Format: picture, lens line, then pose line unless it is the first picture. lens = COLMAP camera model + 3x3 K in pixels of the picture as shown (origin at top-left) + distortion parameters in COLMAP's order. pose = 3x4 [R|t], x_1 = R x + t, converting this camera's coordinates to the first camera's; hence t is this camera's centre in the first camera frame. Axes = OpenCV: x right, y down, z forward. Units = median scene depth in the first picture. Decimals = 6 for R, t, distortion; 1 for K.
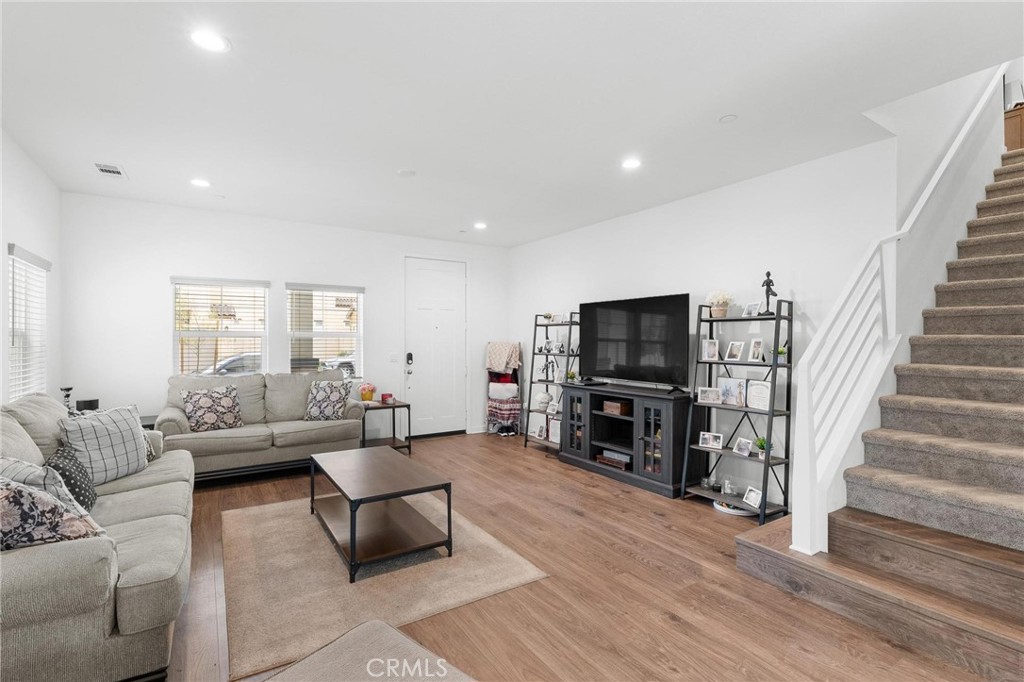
lens RADIAL K [[473.1, 0, 509.7], [0, 473.1, 337.0], [0, 0, 1]] dist [0.001229, 0.001220]
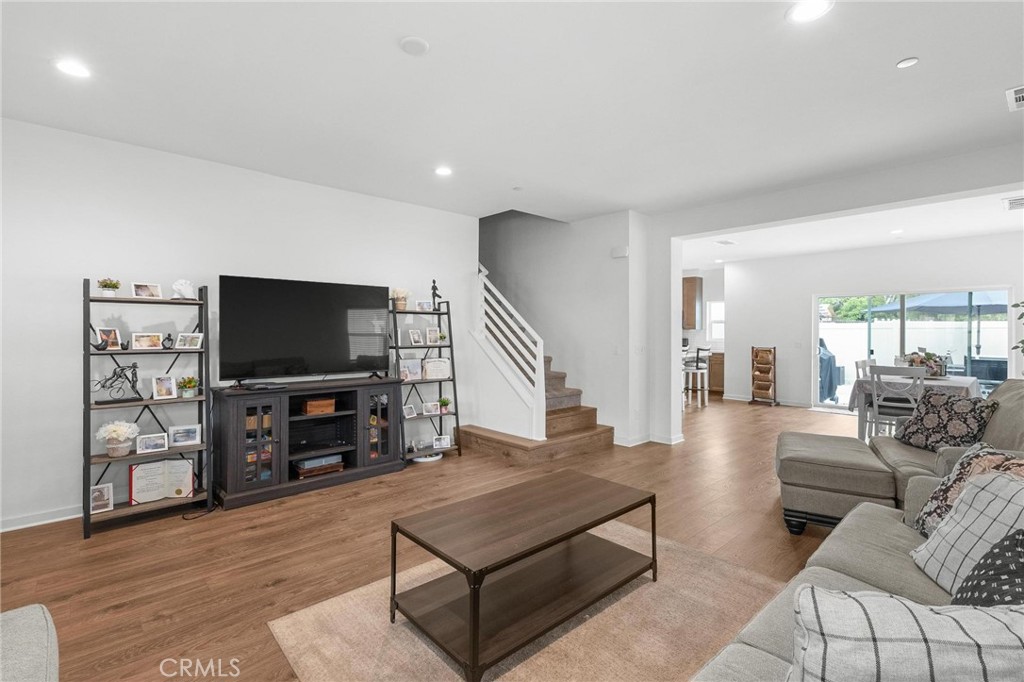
lens RADIAL K [[464.7, 0, 508.6], [0, 464.7, 326.0], [0, 0, 1]] dist [-0.000435, 0.000100]
pose [[-0.158180, 0.010604, 0.987353, -0.731859], [-0.005633, 0.999916, -0.011641, 0.011592], [-0.987394, -0.007403, -0.158107, 0.867831]]
